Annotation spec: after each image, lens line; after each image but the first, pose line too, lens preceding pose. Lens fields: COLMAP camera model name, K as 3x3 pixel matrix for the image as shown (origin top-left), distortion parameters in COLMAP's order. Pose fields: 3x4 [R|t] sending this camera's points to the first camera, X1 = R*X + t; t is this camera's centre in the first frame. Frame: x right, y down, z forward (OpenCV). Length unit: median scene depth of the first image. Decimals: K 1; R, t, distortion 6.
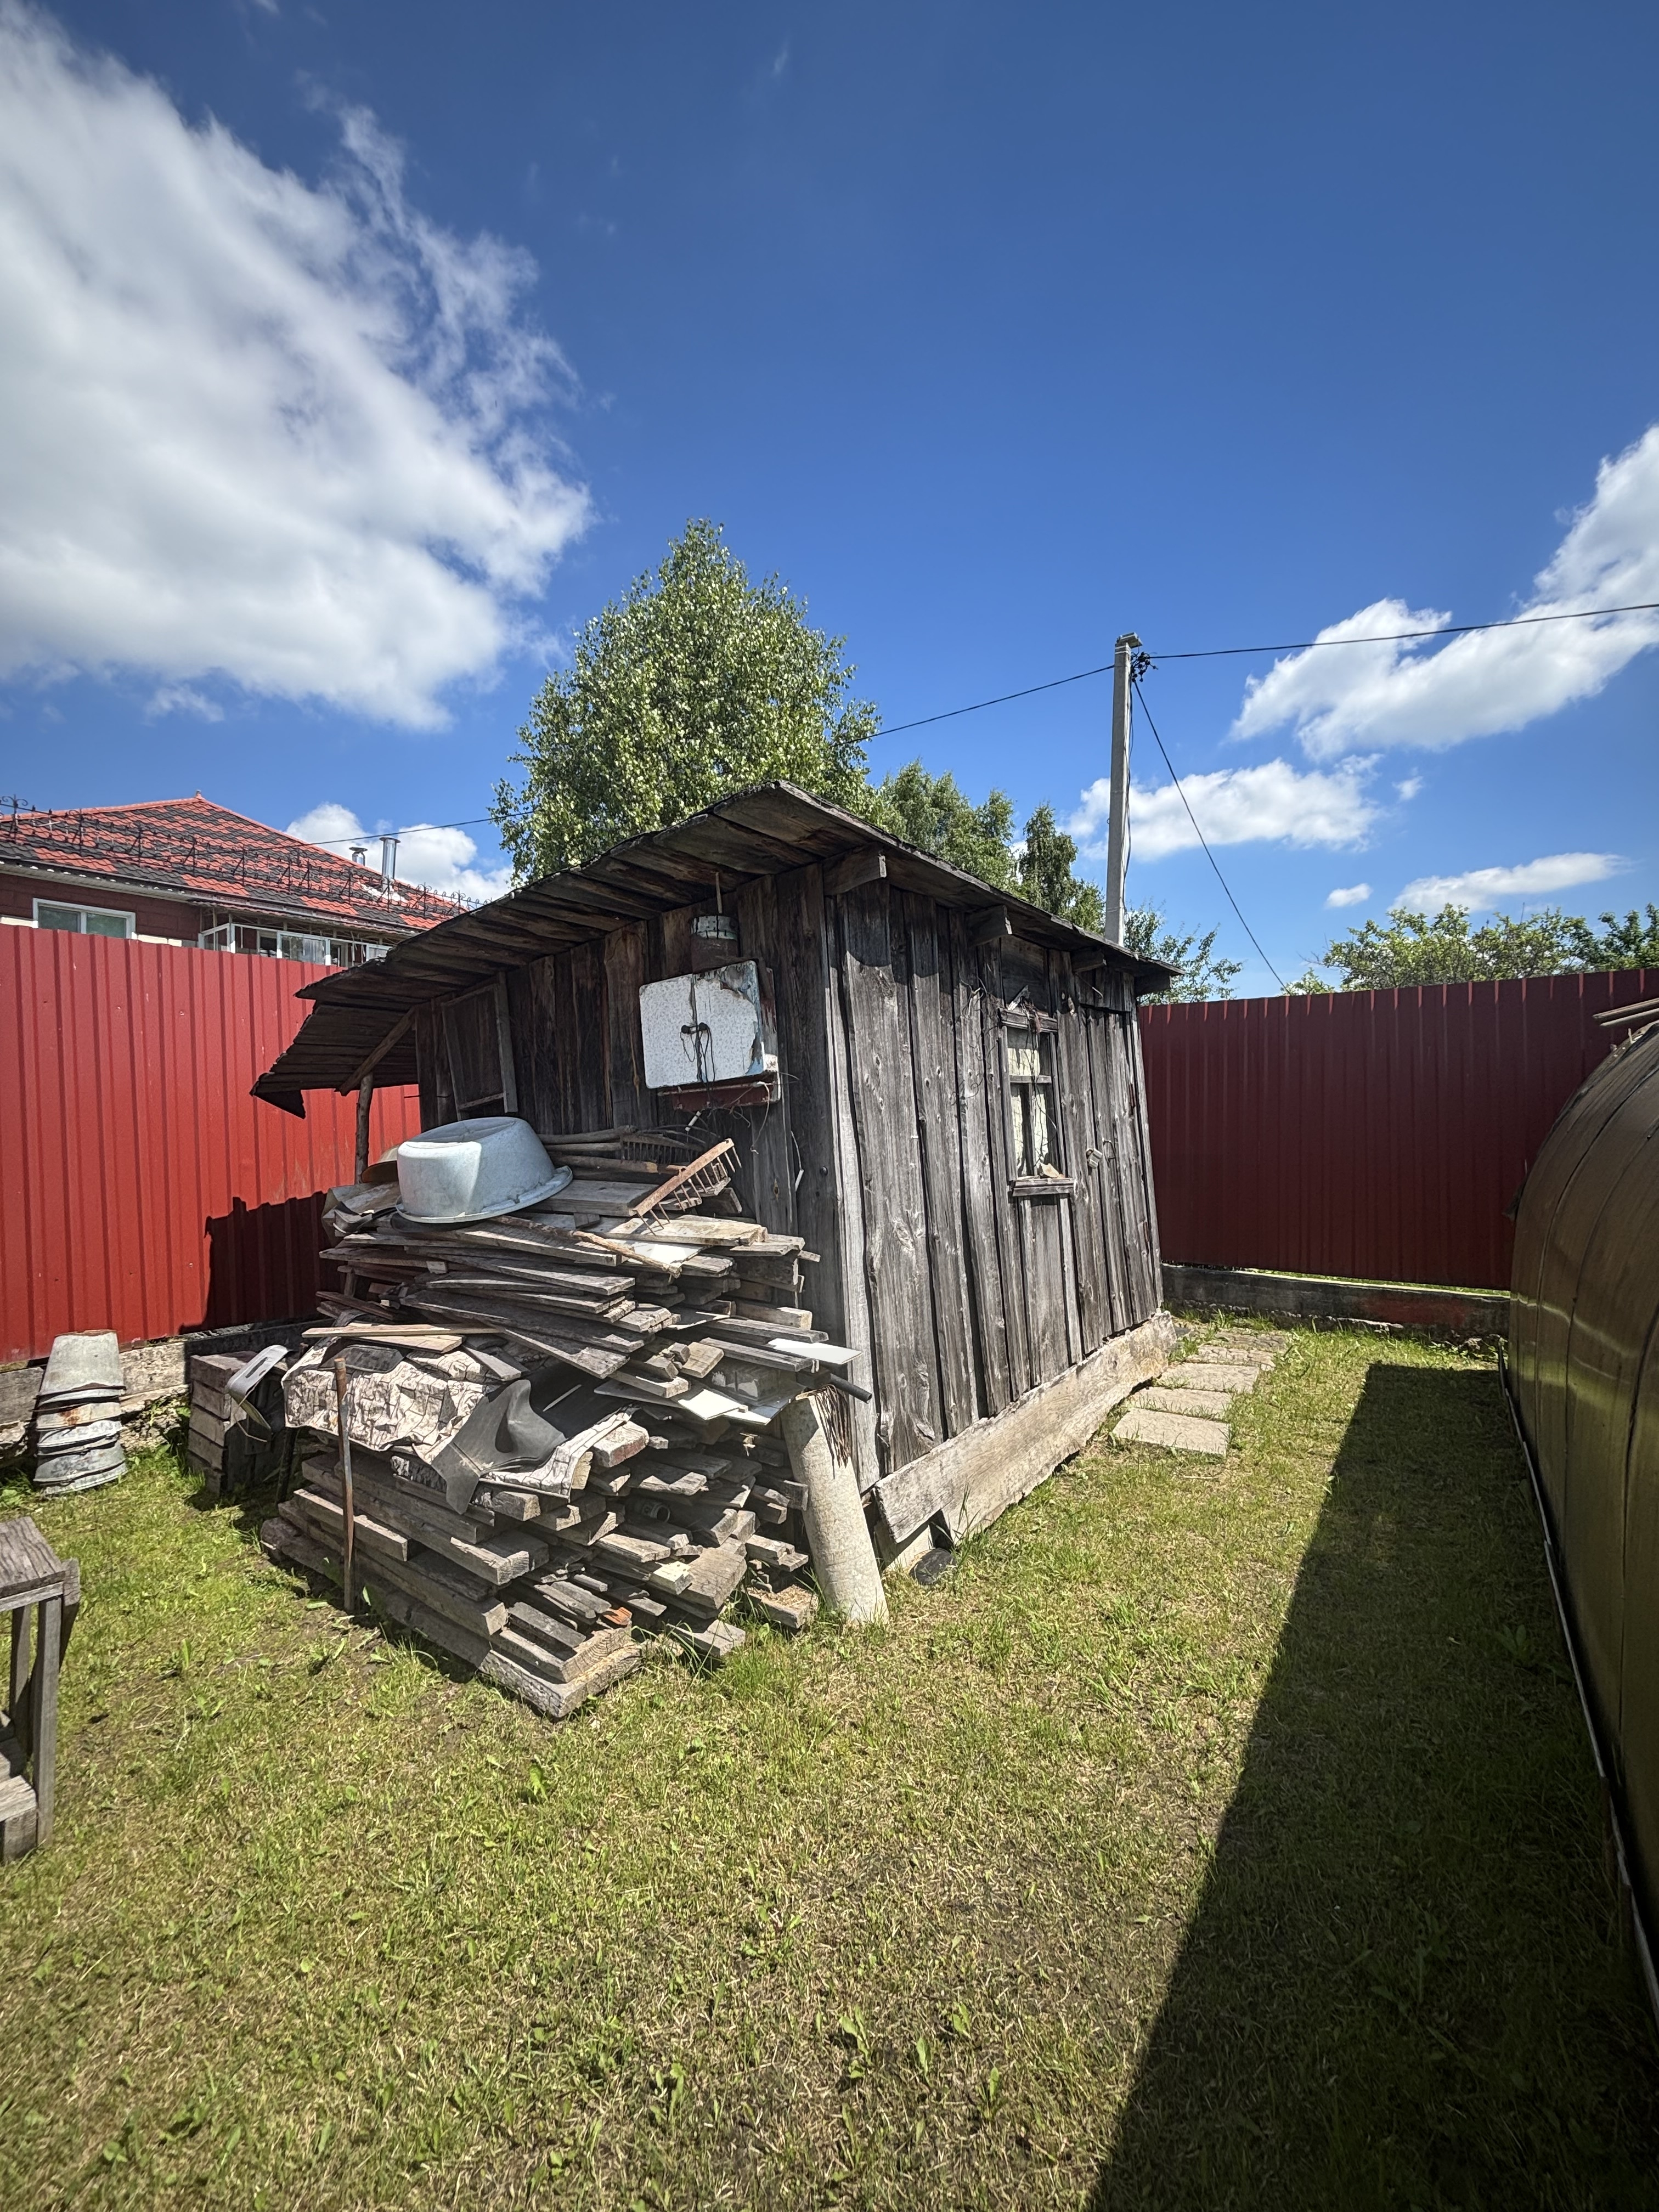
lens RADIAL K [[908.8, 0, 829.5], [0, 908.8, 1106.0], [0, 0, 1]] dist [0.002283, 0.000507]
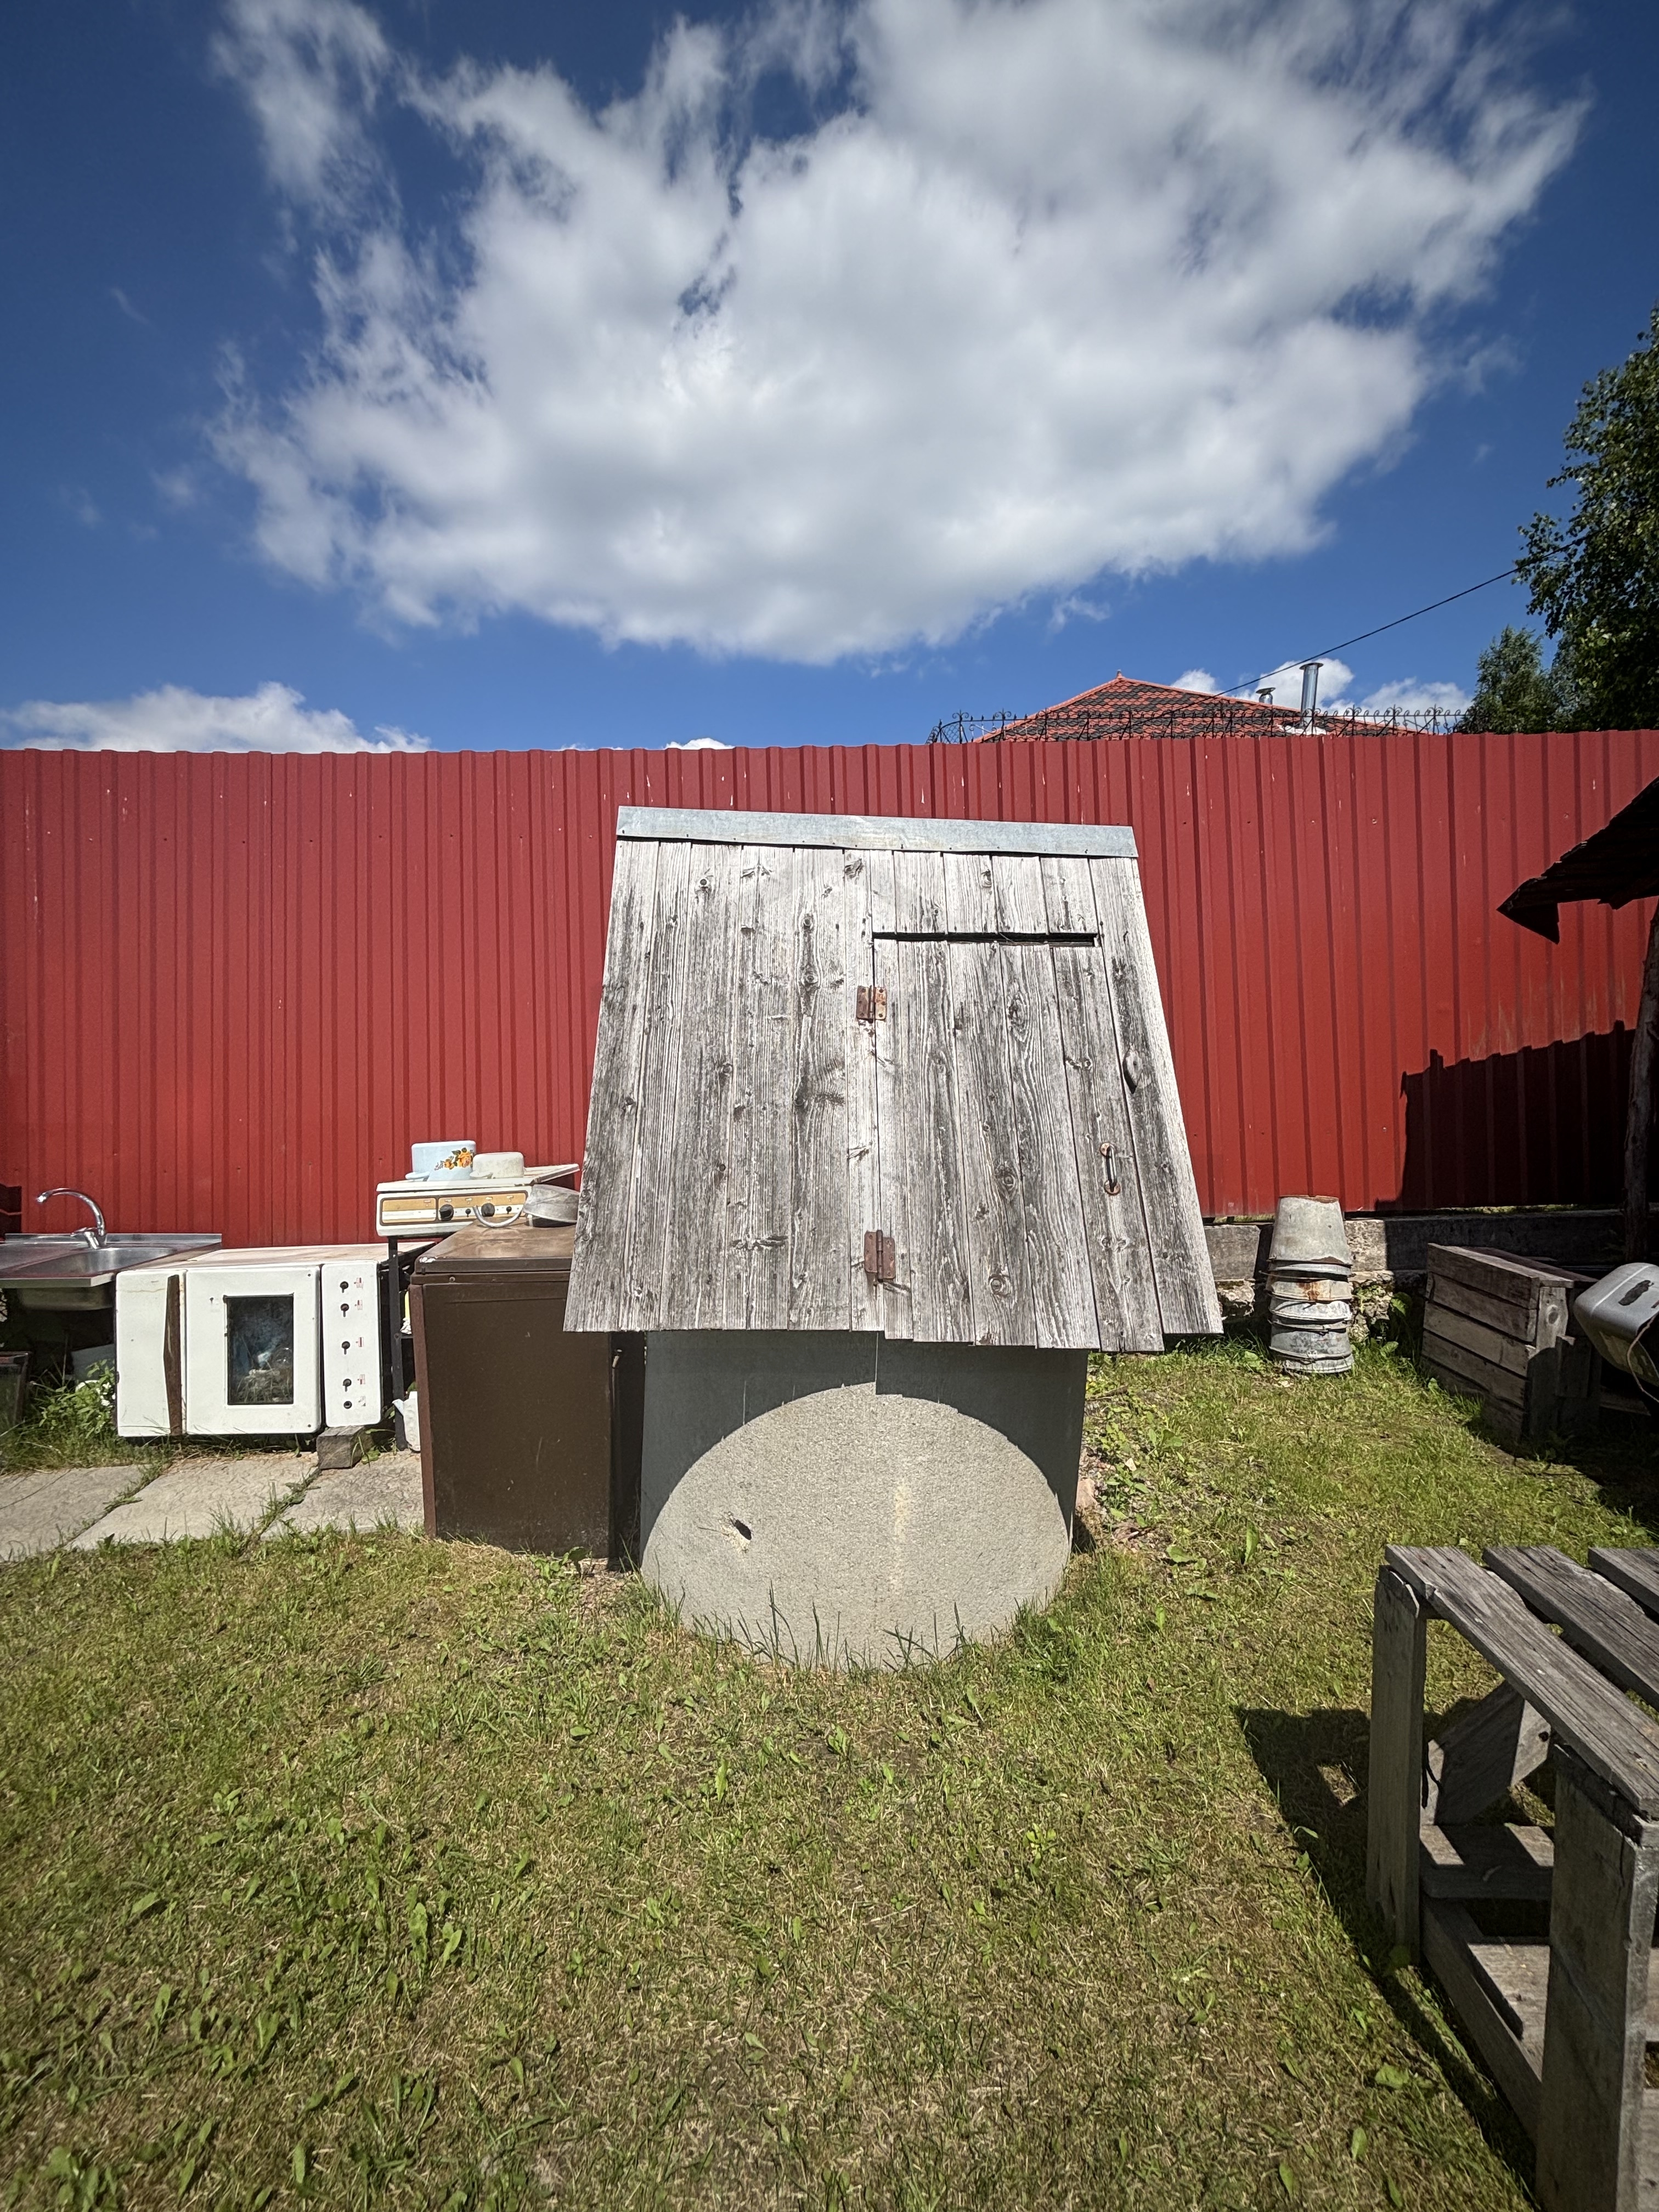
lens RADIAL K [[908.8, 0, 829.5], [0, 908.8, 1106.0], [0, 0, 1]] dist [0.002283, 0.000507]
pose [[0.643463, 0.082822, -0.760983, -0.416067], [0.028544, 0.990842, 0.131975, 0.030799], [0.764945, -0.106643, 0.635206, 0.090984]]
